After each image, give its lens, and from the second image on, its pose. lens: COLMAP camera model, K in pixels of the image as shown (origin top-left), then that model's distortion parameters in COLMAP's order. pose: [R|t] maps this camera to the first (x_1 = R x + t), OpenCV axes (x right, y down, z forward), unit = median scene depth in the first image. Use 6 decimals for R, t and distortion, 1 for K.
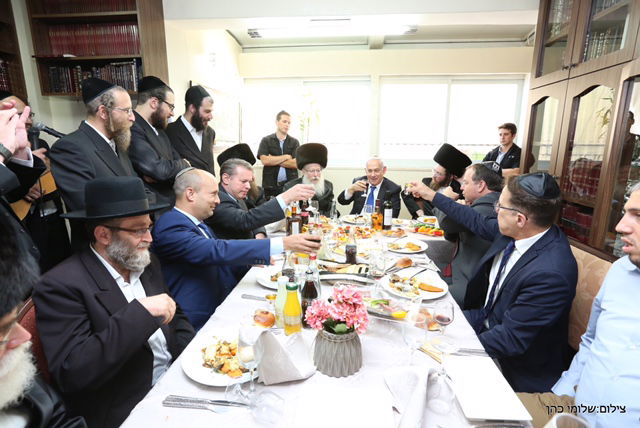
lens RADIAL K [[330.1, 0, 320.0], [0, 330.1, 211.5], [0, 0, 1]] dist [-0.031185, 0.015549]
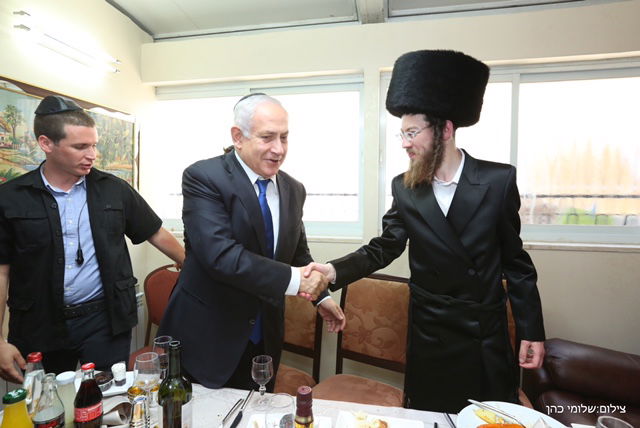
lens RADIAL K [[360.6, 0, 320.8], [0, 360.6, 213.7], [0, 0, 1]] dist [-0.034404, 0.024124]
pose [[0.995775, 0.006896, -0.091567, 0.240838], [-0.020964, 0.987913, -0.153583, -0.152969], [0.089401, 0.154854, 0.983884, 0.771075]]
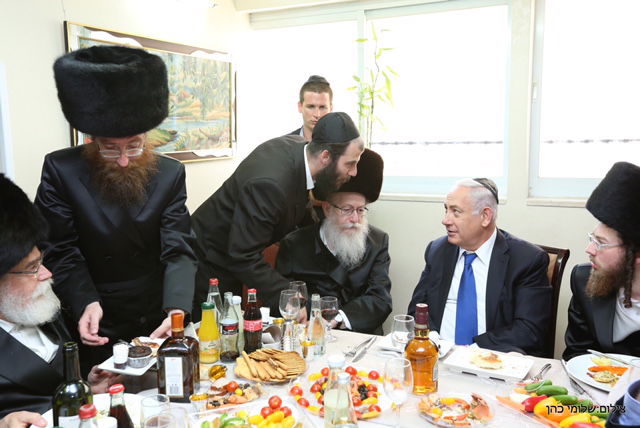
lens RADIAL K [[598.5, 0, 317.7], [0, 598.5, 217.6], [0, 0, 1]] dist [0.027688, 0.000000]
pose [[0.942136, 0.026262, -0.334201, 0.318480], [-0.048749, 0.997062, -0.059076, -0.098071], [0.331668, 0.071950, 0.940649, 0.384723]]
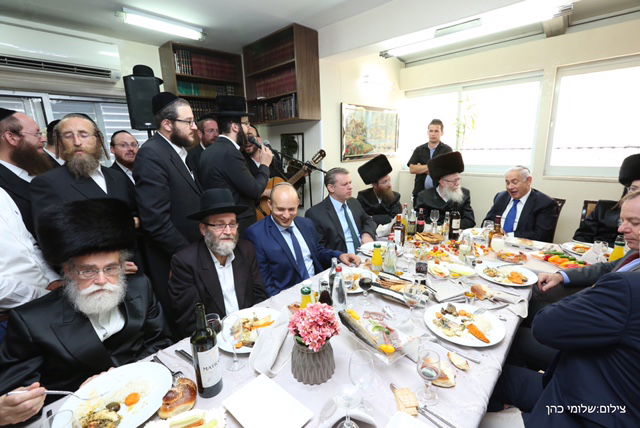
lens RADIAL K [[289.5, 0, 319.5], [0, 289.5, 212.7], [0, 0, 1]] dist [-0.044288, 0.012780]
pose [[0.800982, 0.102016, -0.589933, 0.269359], [-0.085293, 0.994769, 0.056218, -0.053878], [0.592582, 0.005287, 0.805493, 0.104850]]
